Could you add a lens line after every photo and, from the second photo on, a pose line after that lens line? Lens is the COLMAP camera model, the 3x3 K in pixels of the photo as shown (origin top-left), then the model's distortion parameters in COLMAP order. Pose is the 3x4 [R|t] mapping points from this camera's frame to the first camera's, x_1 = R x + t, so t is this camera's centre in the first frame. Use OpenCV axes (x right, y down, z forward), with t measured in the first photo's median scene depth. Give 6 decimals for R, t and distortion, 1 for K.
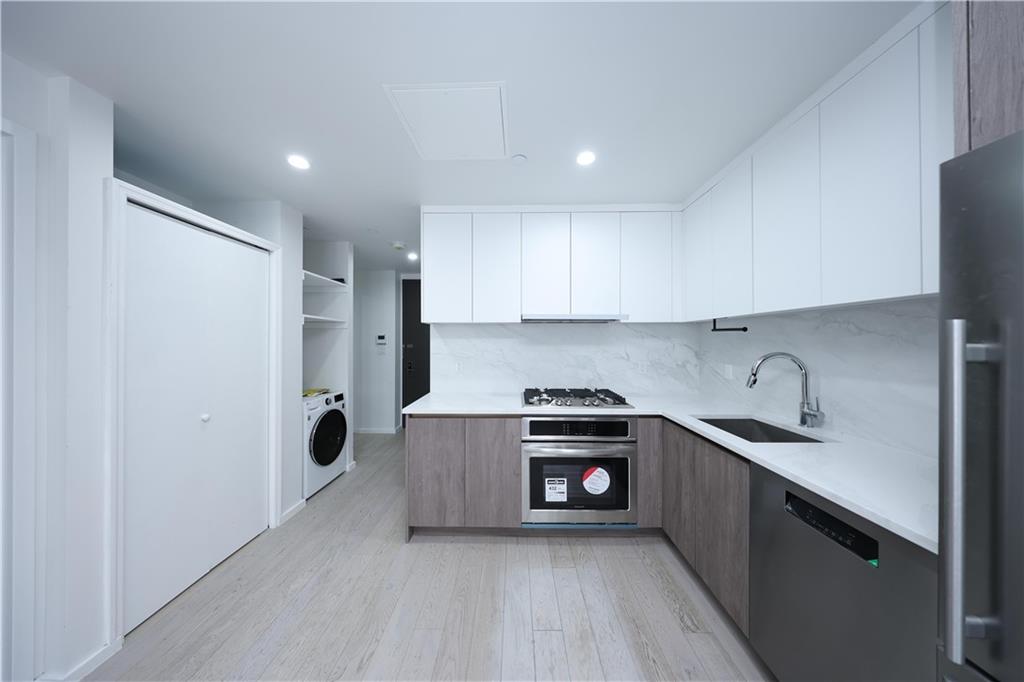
lens RADIAL K [[292.6, 0, 512.0], [0, 292.6, 341.0], [0, 0, 1]] dist [0.000037, -0.000004]
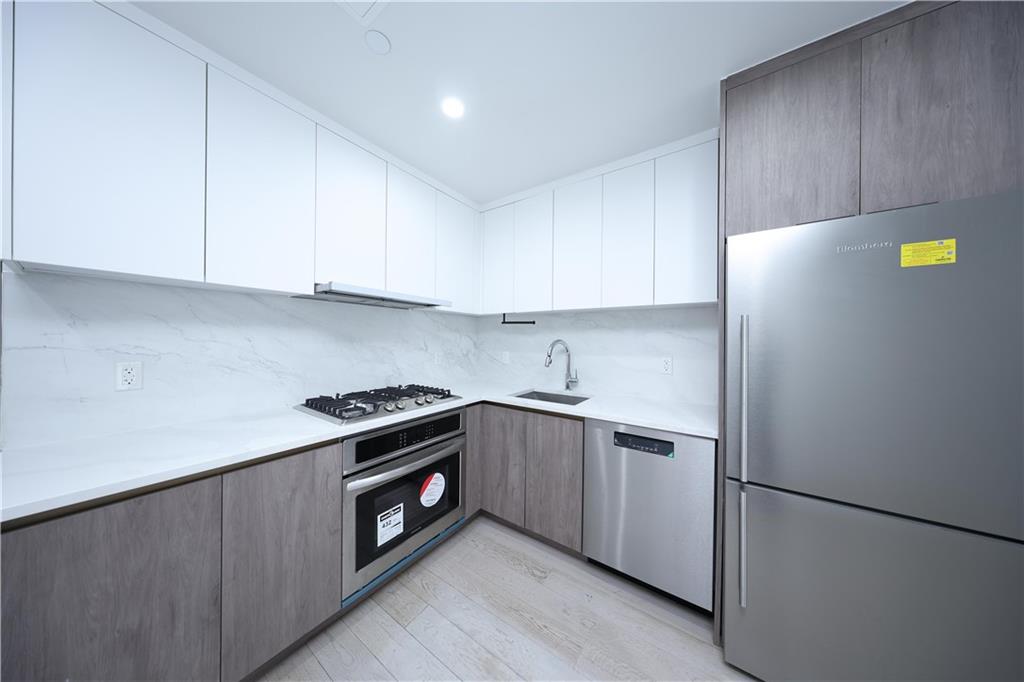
lens RADIAL K [[292.6, 0, 512.0], [0, 292.6, 341.0], [0, 0, 1]] dist [0.000037, -0.000004]
pose [[0.564175, 0.000300, 0.825655, -0.292794], [-0.010089, 0.999928, 0.006530, 0.031575], [-0.825593, -0.012015, 0.564137, 0.325972]]
